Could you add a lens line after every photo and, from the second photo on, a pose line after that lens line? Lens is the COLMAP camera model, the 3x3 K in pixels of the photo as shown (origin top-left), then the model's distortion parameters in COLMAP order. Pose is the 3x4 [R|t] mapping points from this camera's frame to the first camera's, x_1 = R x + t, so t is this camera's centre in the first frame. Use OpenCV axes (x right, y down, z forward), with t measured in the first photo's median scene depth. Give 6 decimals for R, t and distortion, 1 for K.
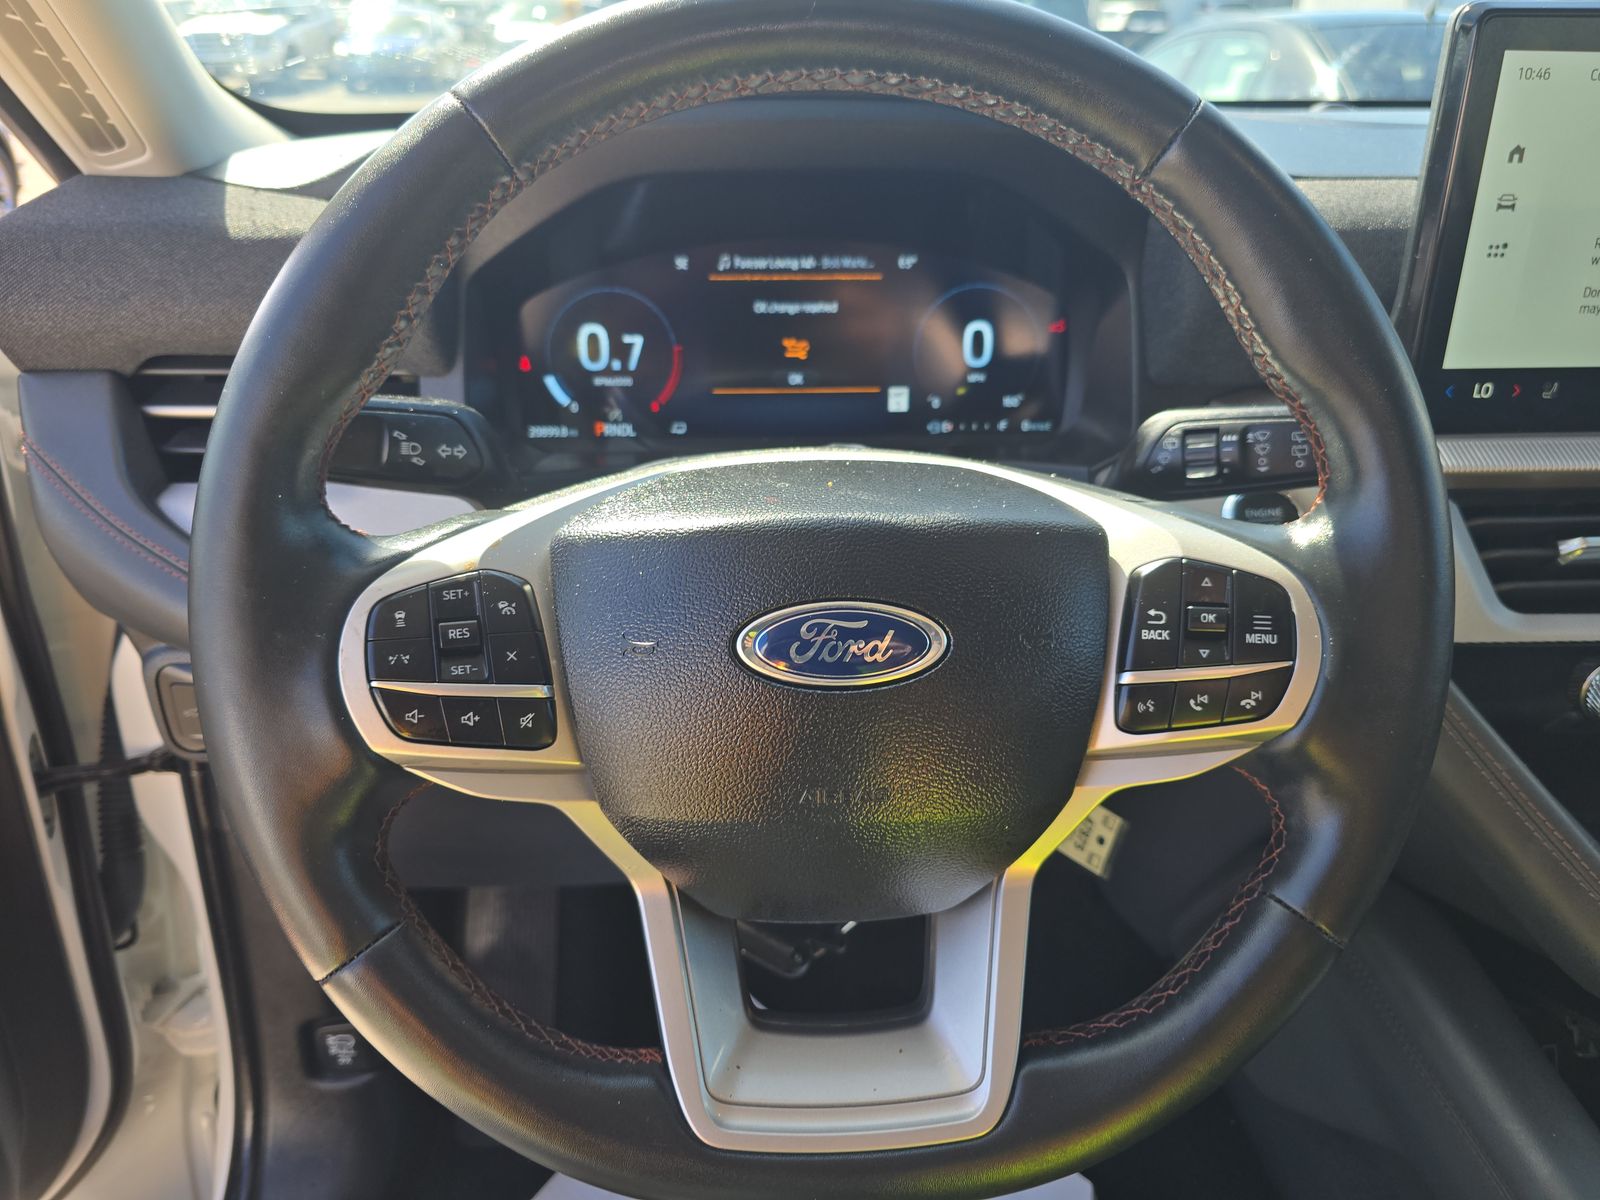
lens RADIAL K [[1064.3, 0, 788.7], [0, 1064.3, 586.3], [0, 0, 1]] dist [0.003299, -0.019313]
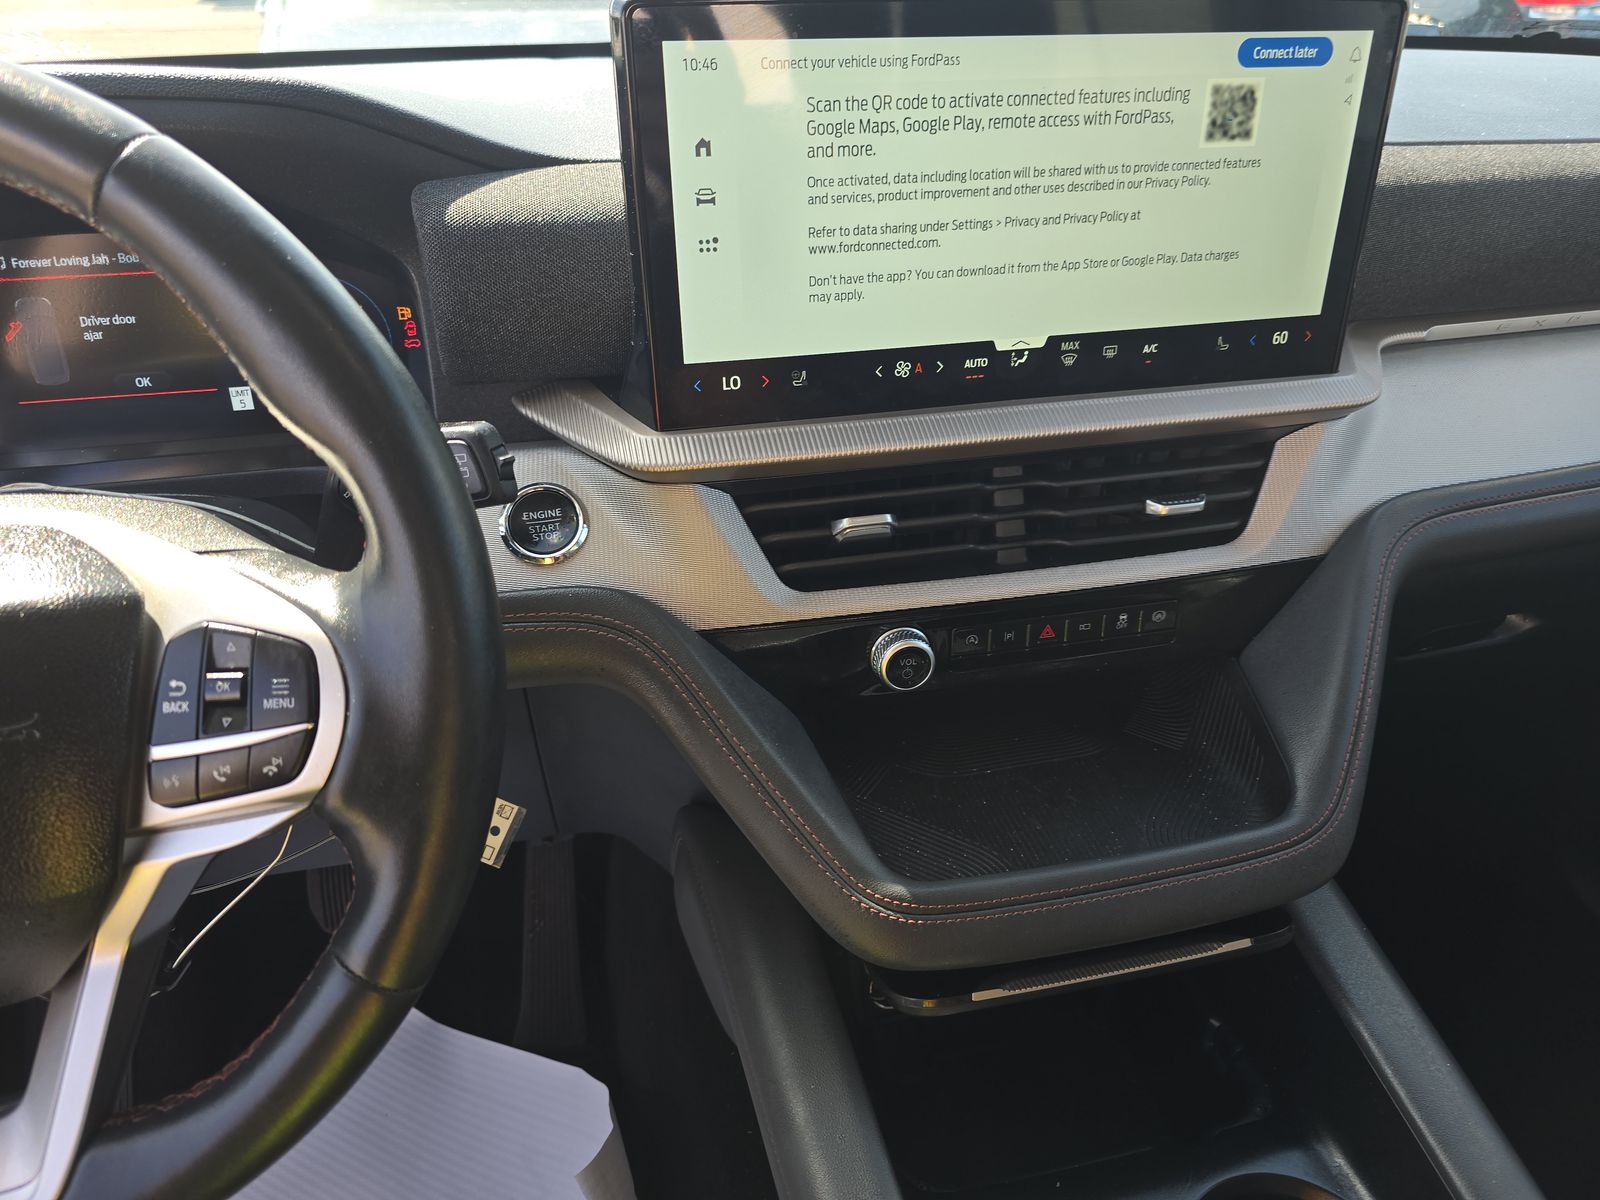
lens RADIAL K [[1064.3, 0, 793.2], [0, 1064.3, 602.9], [0, 0, 1]] dist [0.003299, -0.019313]
pose [[0.981228, -0.090446, 0.170328, 0.546025], [0.074201, 0.992273, 0.099445, -0.076040], [-0.178006, -0.084940, 0.980357, -0.027035]]
